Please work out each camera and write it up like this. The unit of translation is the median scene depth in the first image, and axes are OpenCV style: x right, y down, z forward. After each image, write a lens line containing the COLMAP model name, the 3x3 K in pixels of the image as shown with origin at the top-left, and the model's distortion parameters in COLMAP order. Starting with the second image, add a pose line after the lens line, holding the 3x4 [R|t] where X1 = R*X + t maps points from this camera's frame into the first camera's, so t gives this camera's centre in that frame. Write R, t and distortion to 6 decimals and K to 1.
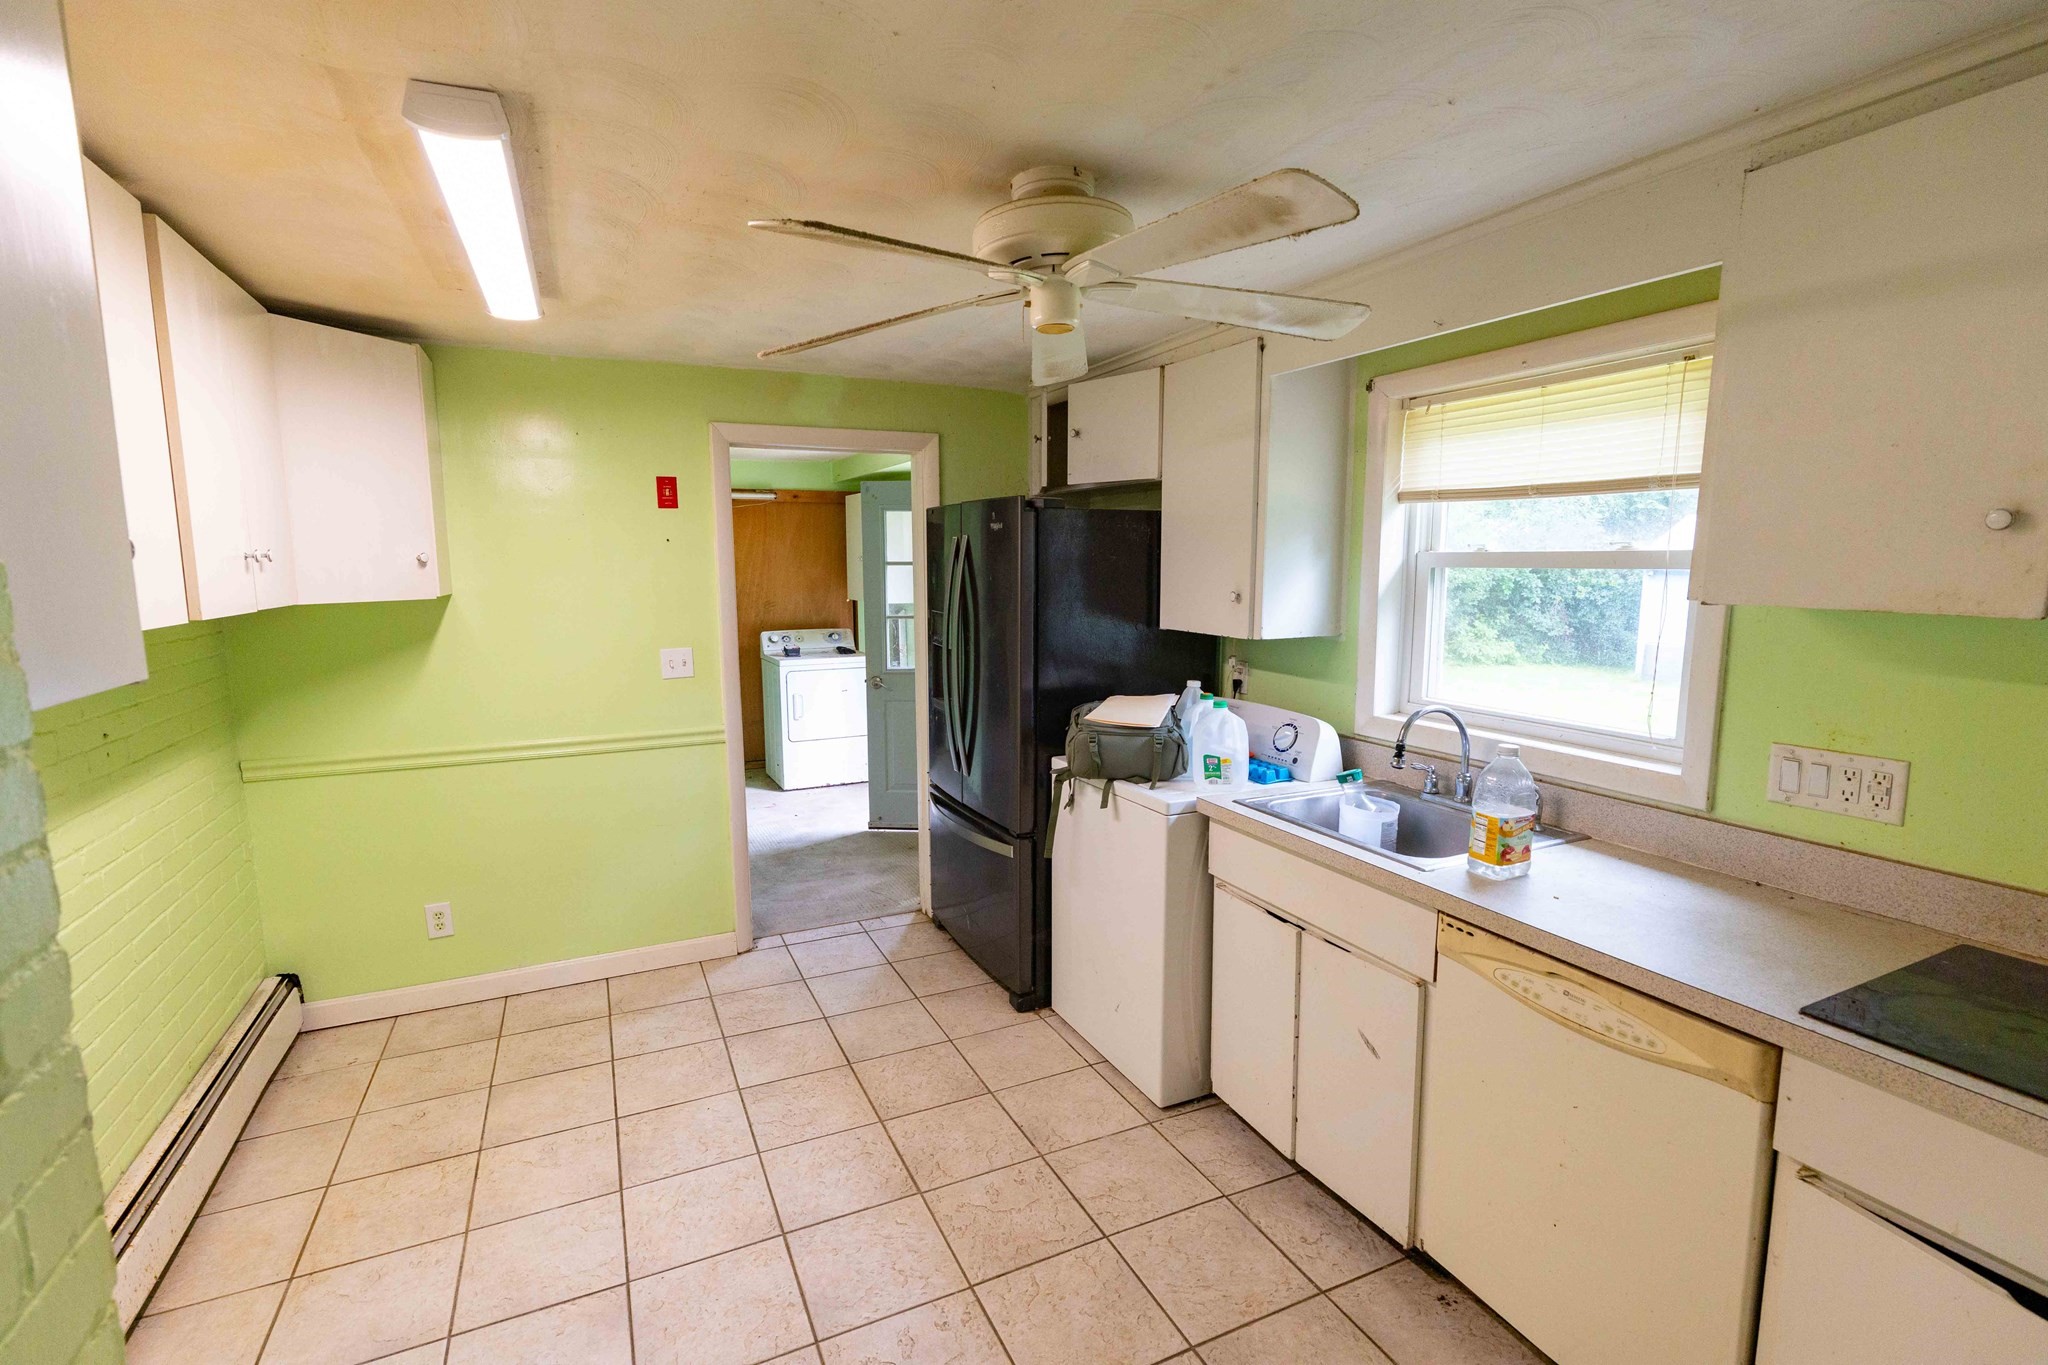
lens RADIAL K [[938.4, 0, 1020.2], [0, 938.4, 685.2], [0, 0, 1]] dist [-0.004713, 0.003721]
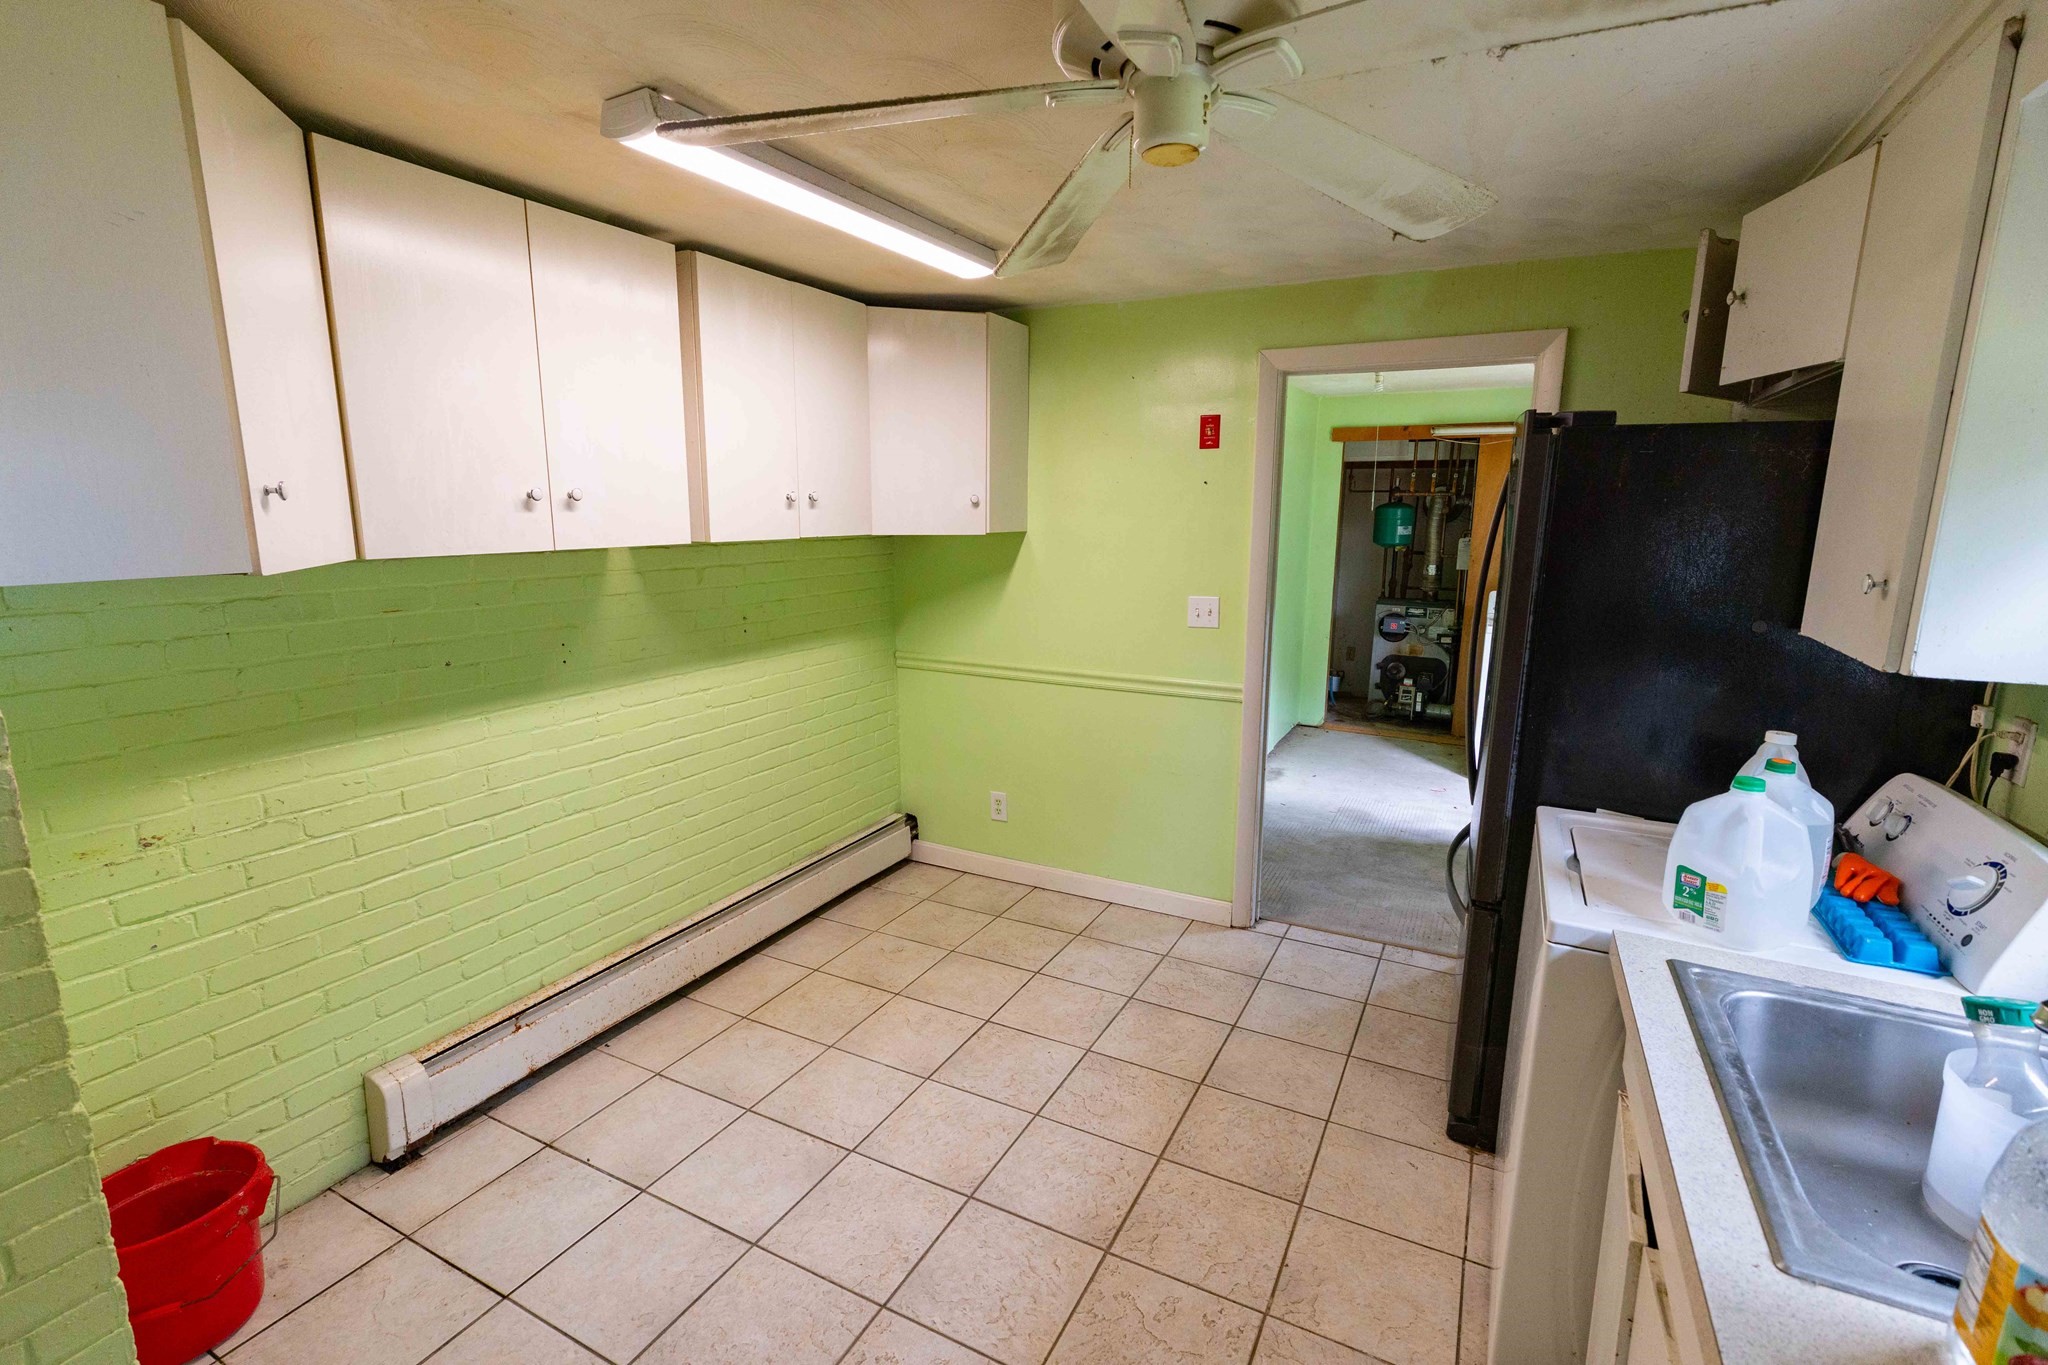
lens RADIAL K [[938.4, 0, 1020.2], [0, 938.4, 685.2], [0, 0, 1]] dist [-0.004713, 0.003721]
pose [[0.604011, 0.159372, -0.780878, 0.316156], [-0.115012, 0.986976, 0.112474, -0.040341], [0.788634, 0.021874, 0.614474, 0.294578]]
